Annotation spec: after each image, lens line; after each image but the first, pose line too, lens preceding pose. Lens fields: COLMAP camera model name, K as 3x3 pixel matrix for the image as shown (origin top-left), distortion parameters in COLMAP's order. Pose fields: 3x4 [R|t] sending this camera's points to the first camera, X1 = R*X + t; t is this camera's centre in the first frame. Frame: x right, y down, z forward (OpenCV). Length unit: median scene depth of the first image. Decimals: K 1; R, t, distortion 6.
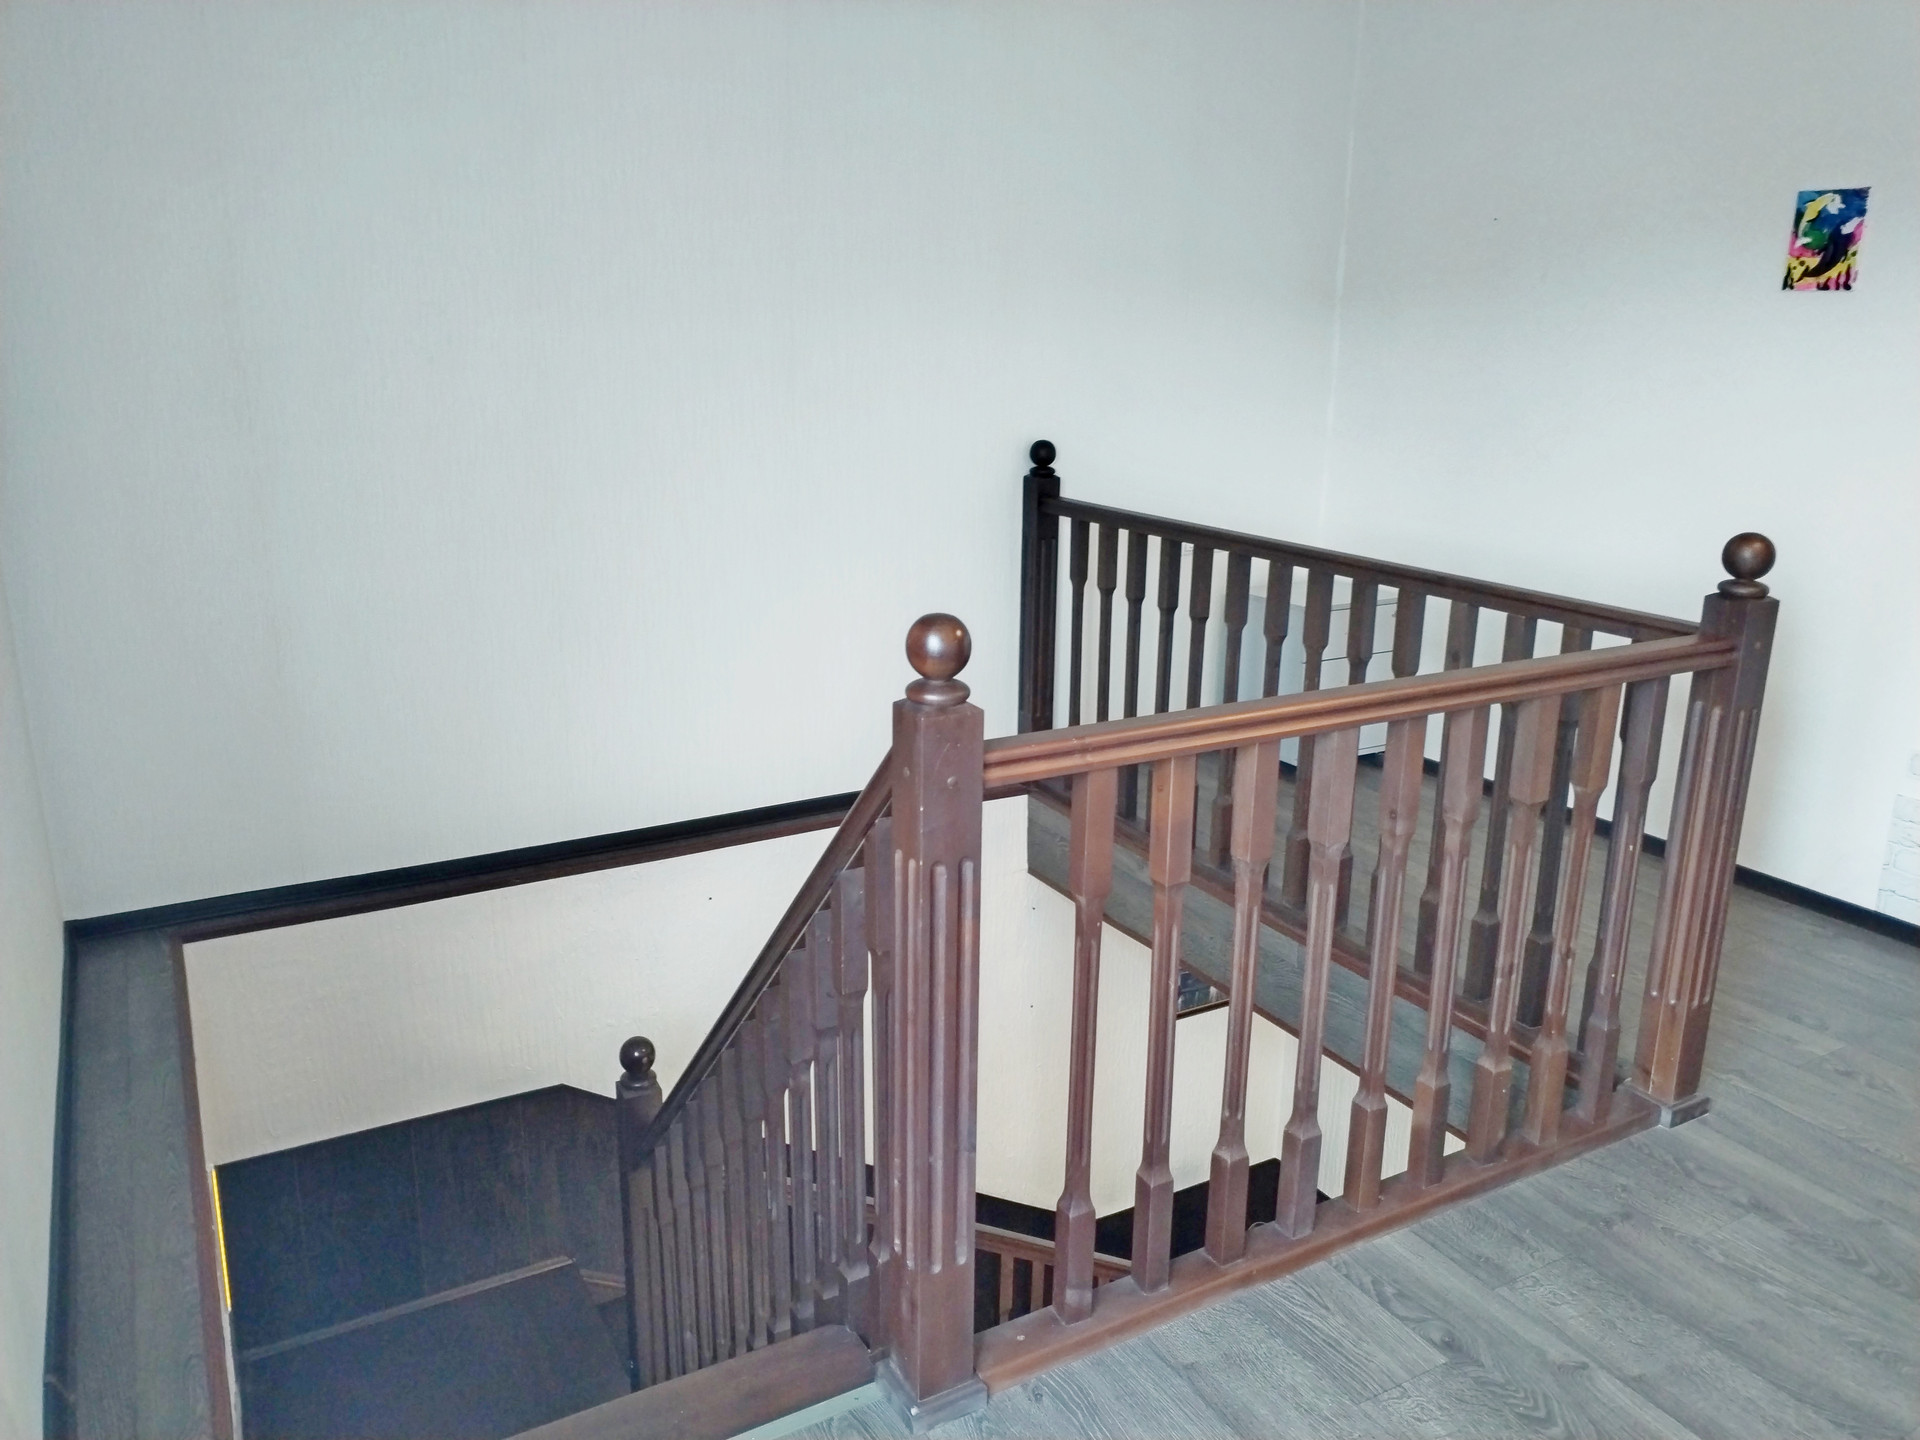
lens RADIAL K [[1425.9, 0, 968.7], [0, 1425.9, 716.9], [0, 0, 1]] dist [0.016201, -0.007451]
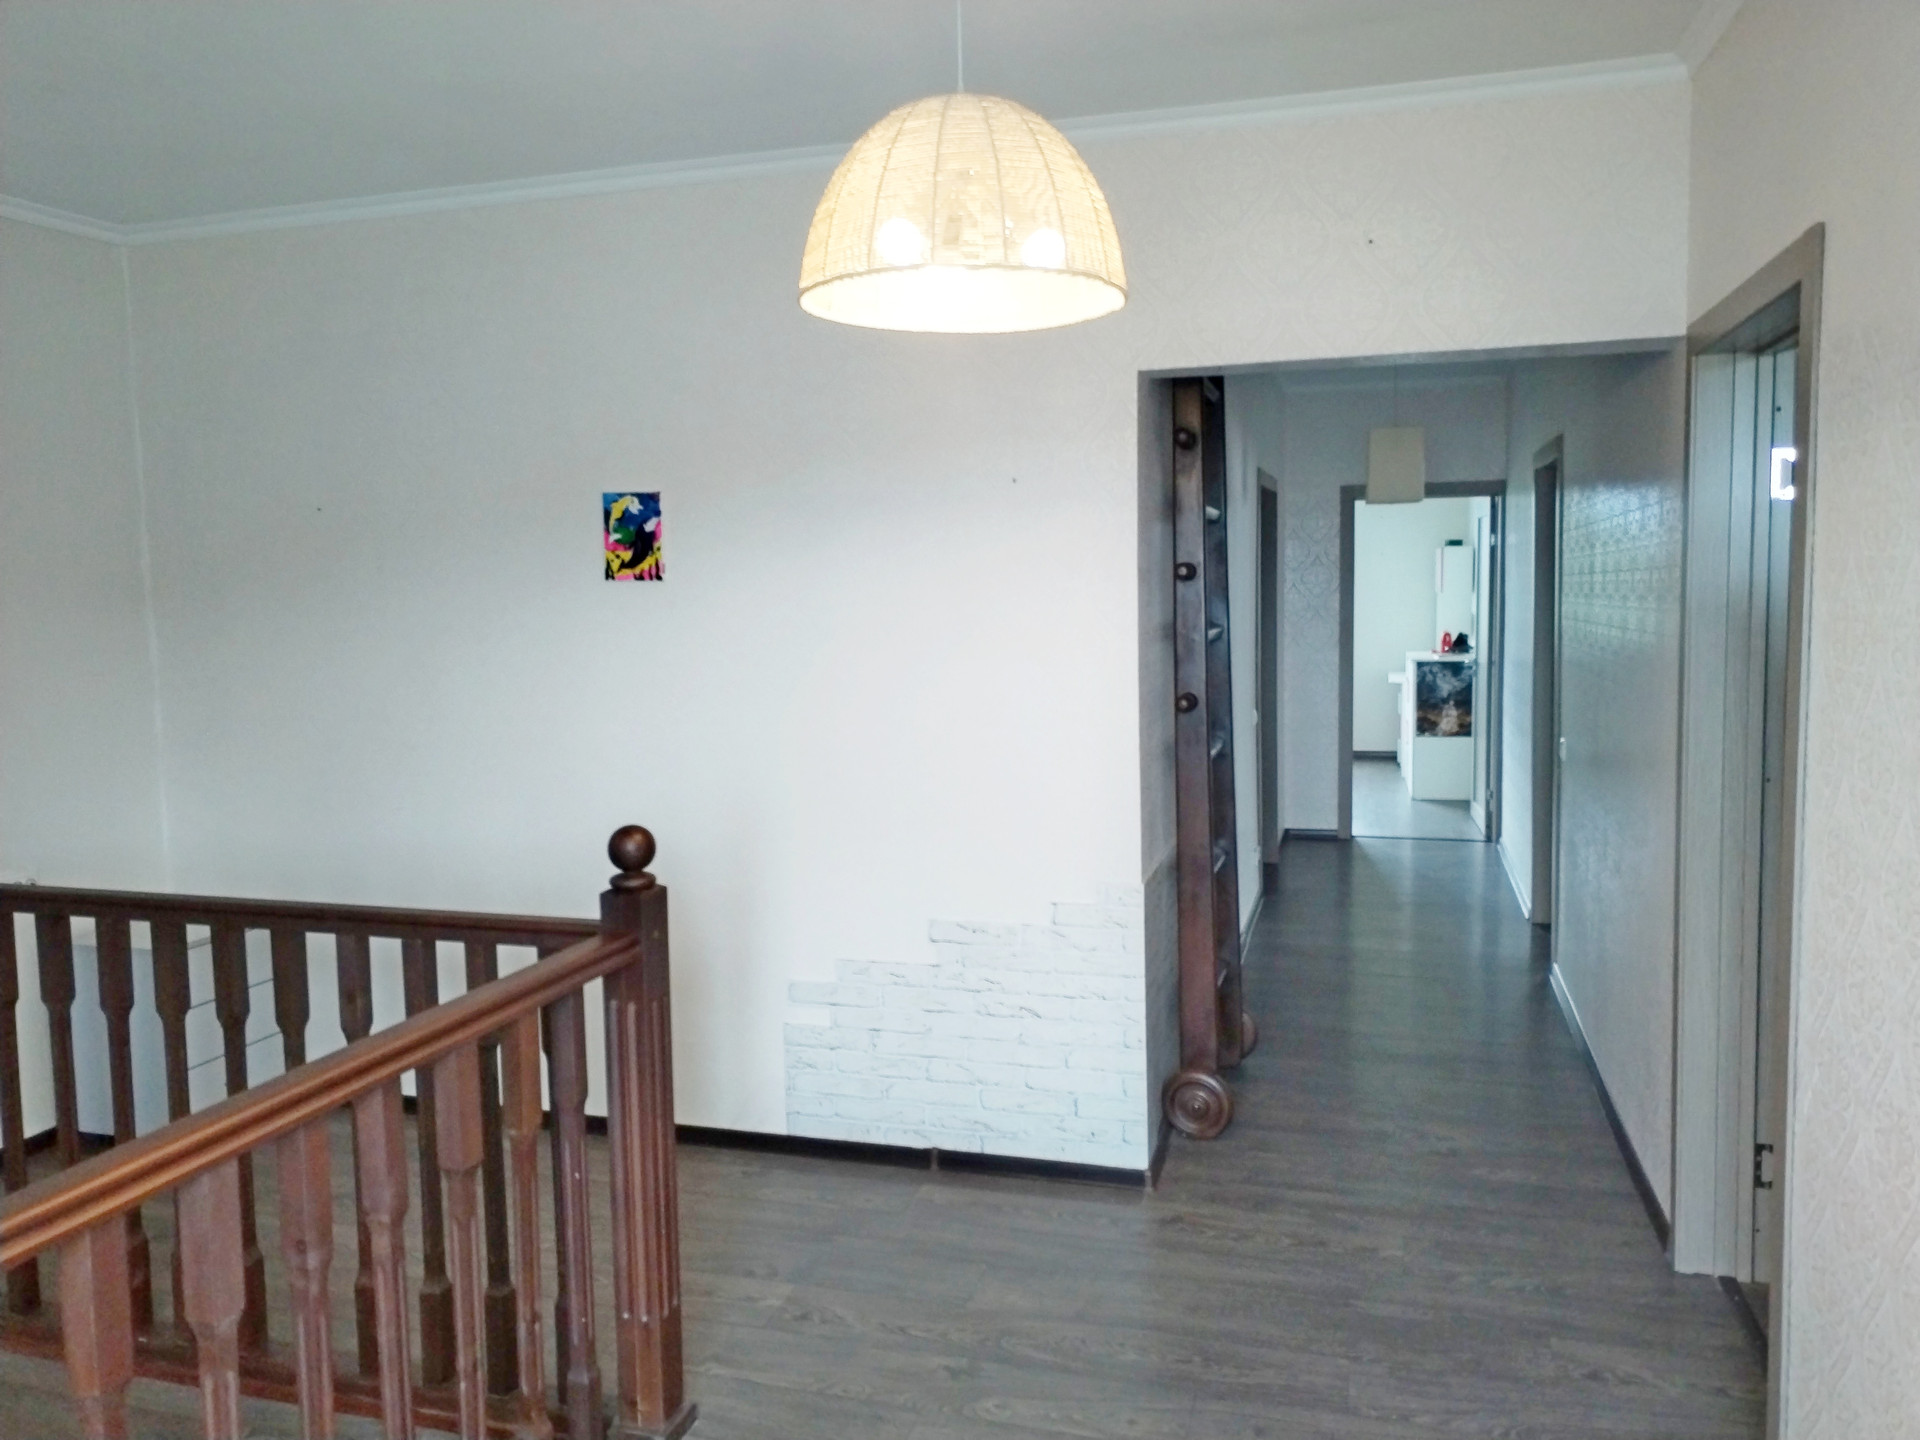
lens RADIAL K [[1425.9, 0, 968.7], [0, 1425.9, 716.9], [0, 0, 1]] dist [0.016201, -0.007451]
pose [[0.728396, -0.086889, 0.679625, 0.038498], [0.206952, 0.973496, -0.097344, -0.048168], [-0.653154, 0.211555, 0.727072, 0.085207]]
